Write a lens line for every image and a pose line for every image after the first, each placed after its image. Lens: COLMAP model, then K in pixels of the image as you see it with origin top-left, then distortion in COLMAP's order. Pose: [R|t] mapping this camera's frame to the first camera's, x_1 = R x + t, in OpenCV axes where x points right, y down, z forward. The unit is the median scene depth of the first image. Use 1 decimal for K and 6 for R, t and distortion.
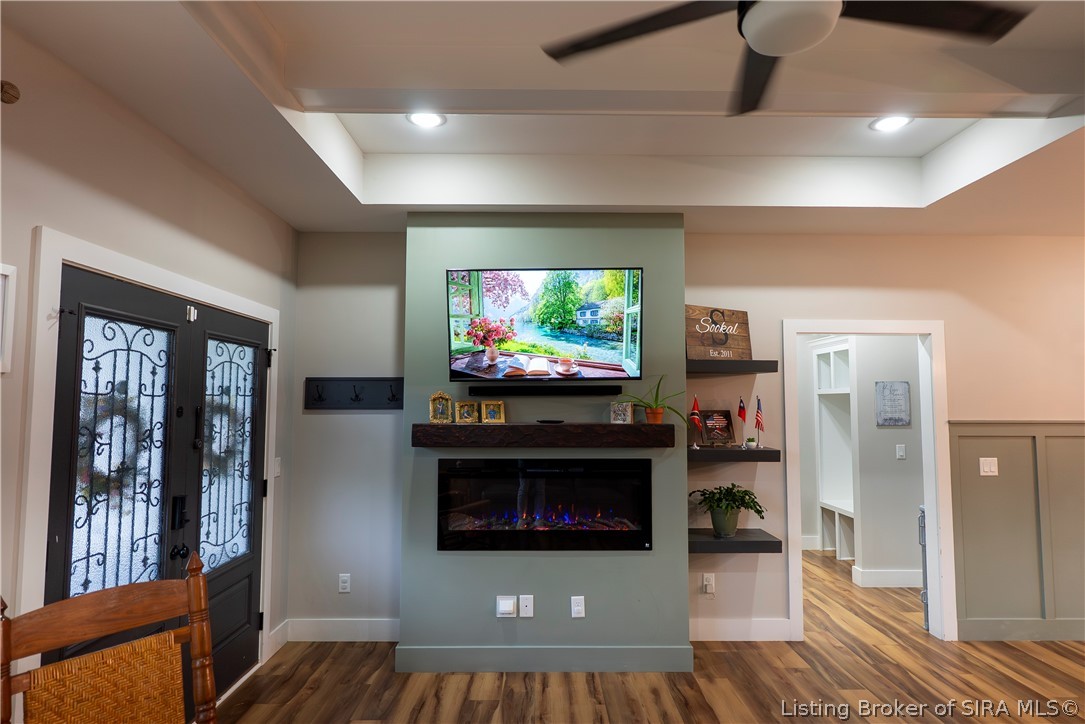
lens RADIAL K [[598.3, 0, 536.2], [0, 598.3, 364.8], [0, 0, 1]] dist [-0.005526, 0.000750]
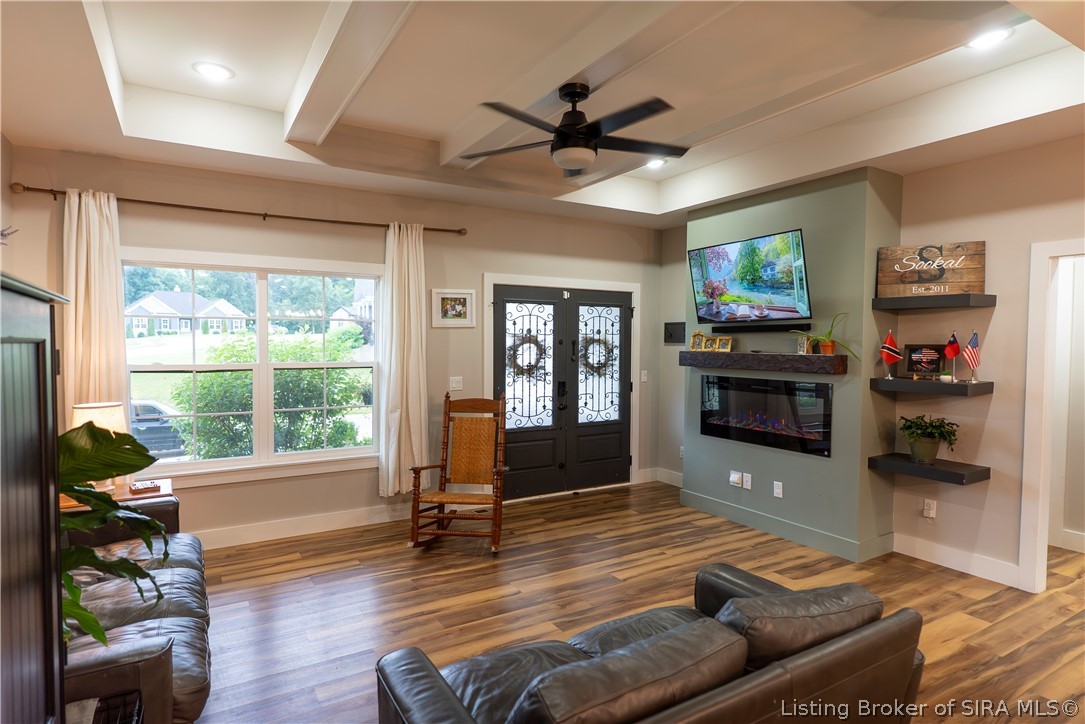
lens RADIAL K [[598.3, 0, 547.7], [0, 598.3, 366.0], [0, 0, 1]] dist [-0.005526, 0.000750]
pose [[0.512056, 0.036651, -0.858170, 0.969582], [0.051265, 0.996004, 0.073127, 0.004052], [0.857421, -0.081439, 0.508131, -0.104522]]
